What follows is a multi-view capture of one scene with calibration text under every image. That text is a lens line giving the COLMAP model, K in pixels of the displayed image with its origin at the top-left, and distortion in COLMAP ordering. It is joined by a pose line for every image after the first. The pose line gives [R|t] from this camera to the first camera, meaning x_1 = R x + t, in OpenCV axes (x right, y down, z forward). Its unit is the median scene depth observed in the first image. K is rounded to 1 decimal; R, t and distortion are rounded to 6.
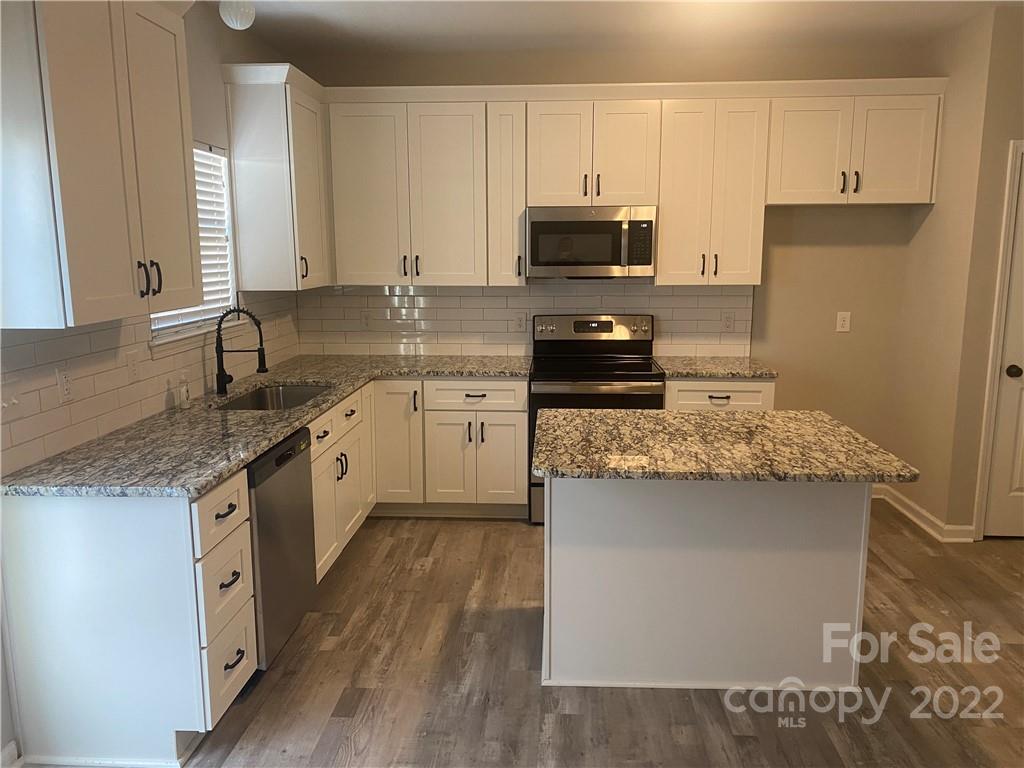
lens RADIAL K [[777.9, 0, 521.6], [0, 777.9, 378.0], [0, 0, 1]] dist [0.046261, -0.048302]
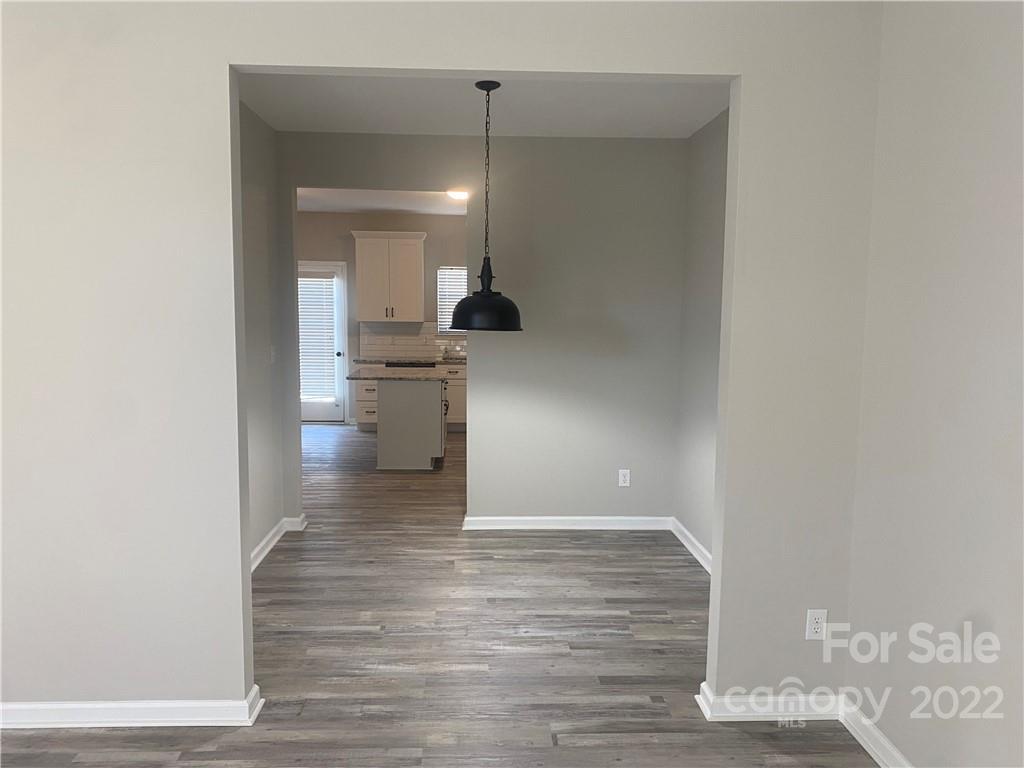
lens RADIAL K [[777.9, 0, 518.5], [0, 777.9, 391.6], [0, 0, 1]] dist [0.046261, -0.048302]
pose [[0.116602, 0.117754, -0.986173, 1.984883], [-0.176436, 0.979609, 0.096109, -0.131055], [0.977381, 0.162790, 0.135001, 0.682491]]
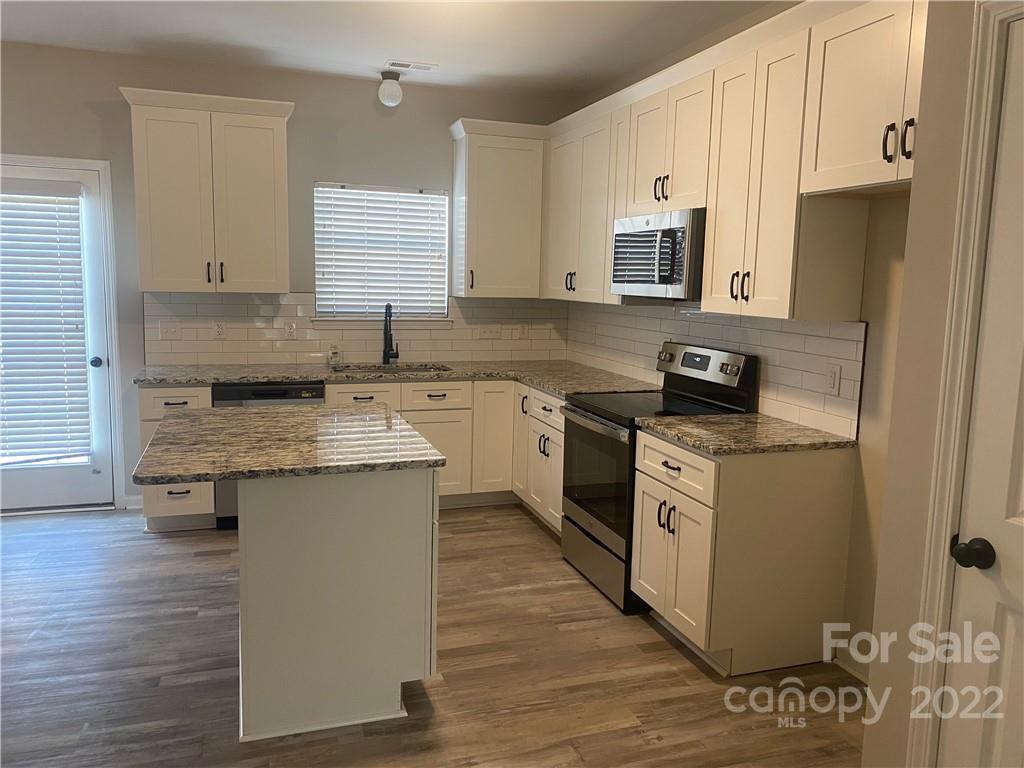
lens RADIAL K [[777.9, 0, 513.4], [0, 777.9, 377.6], [0, 0, 1]] dist [0.046261, -0.048302]
pose [[0.368233, 0.130281, -0.920560, 0.842125], [-0.177909, 0.981711, 0.067769, -0.077670], [0.912553, 0.138822, 0.384676, 0.566736]]
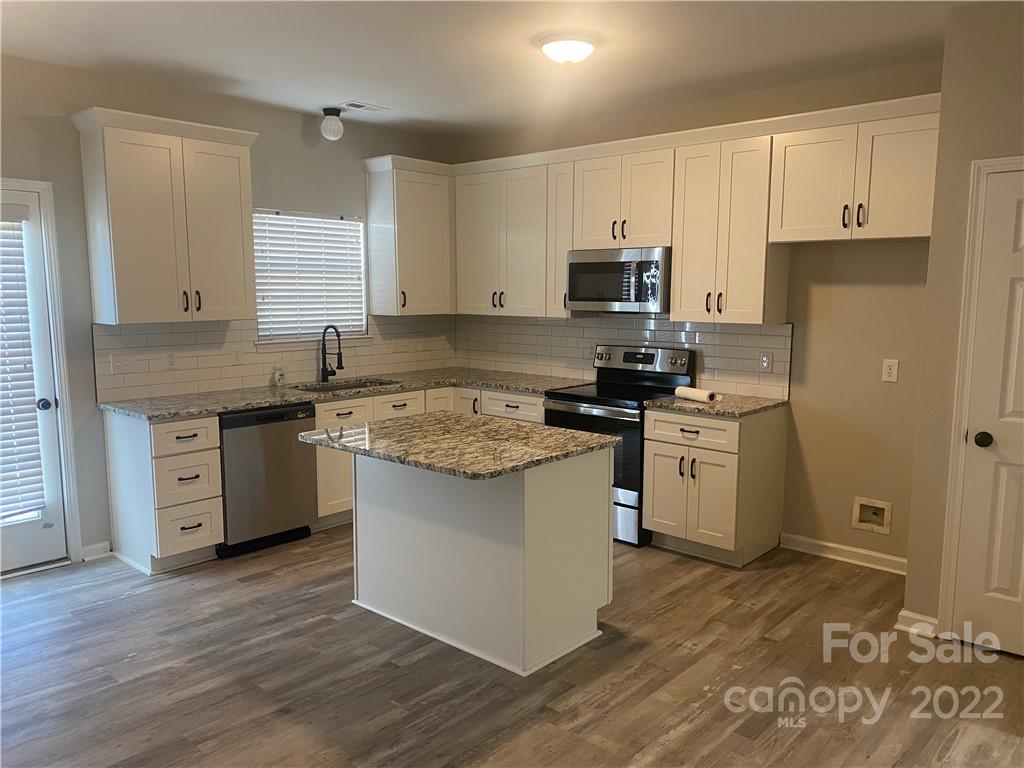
lens RADIAL K [[777.9, 0, 524.3], [0, 777.9, 389.4], [0, 0, 1]] dist [0.046261, -0.048302]
pose [[0.781614, 0.086944, -0.617673, 0.701105], [-0.108058, 0.994139, 0.003197, -0.009670], [0.614331, 0.064246, 0.786428, 0.056677]]
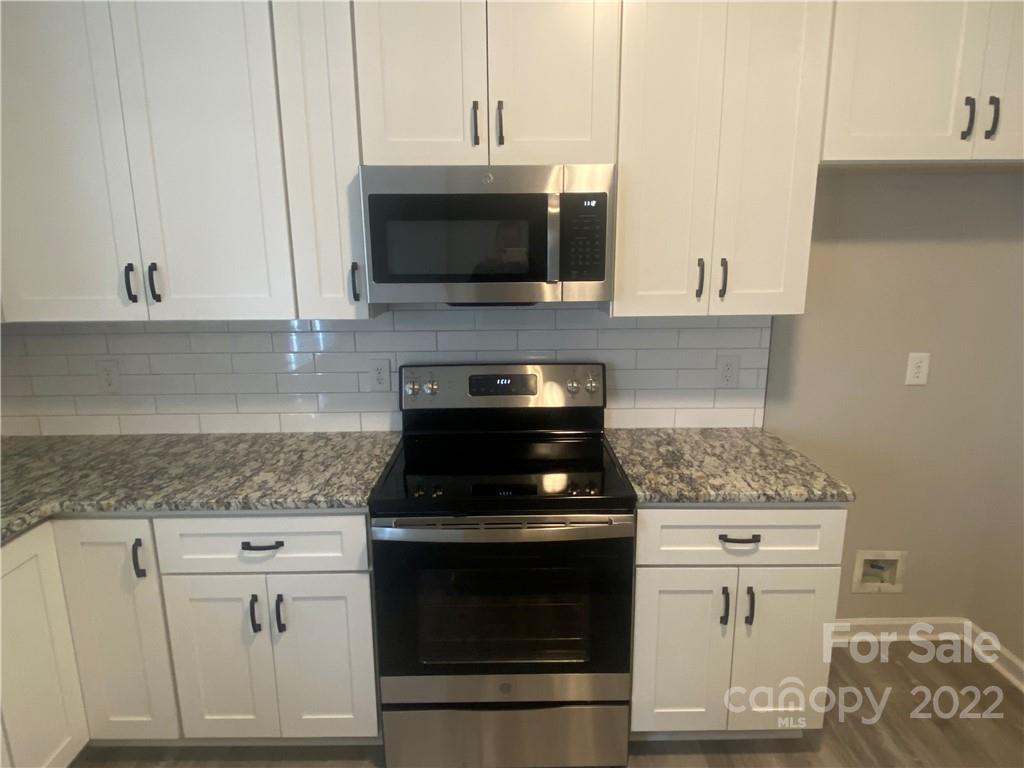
lens RADIAL K [[614.6, 0, 514.5], [0, 614.6, 380.1], [0, 0, 1]] dist [0.028781, -0.017713]
pose [[0.998184, -0.018005, 0.057478, 0.082076], [0.015462, 0.998894, 0.044396, -0.098267], [-0.058214, -0.043426, 0.997359, 0.596935]]
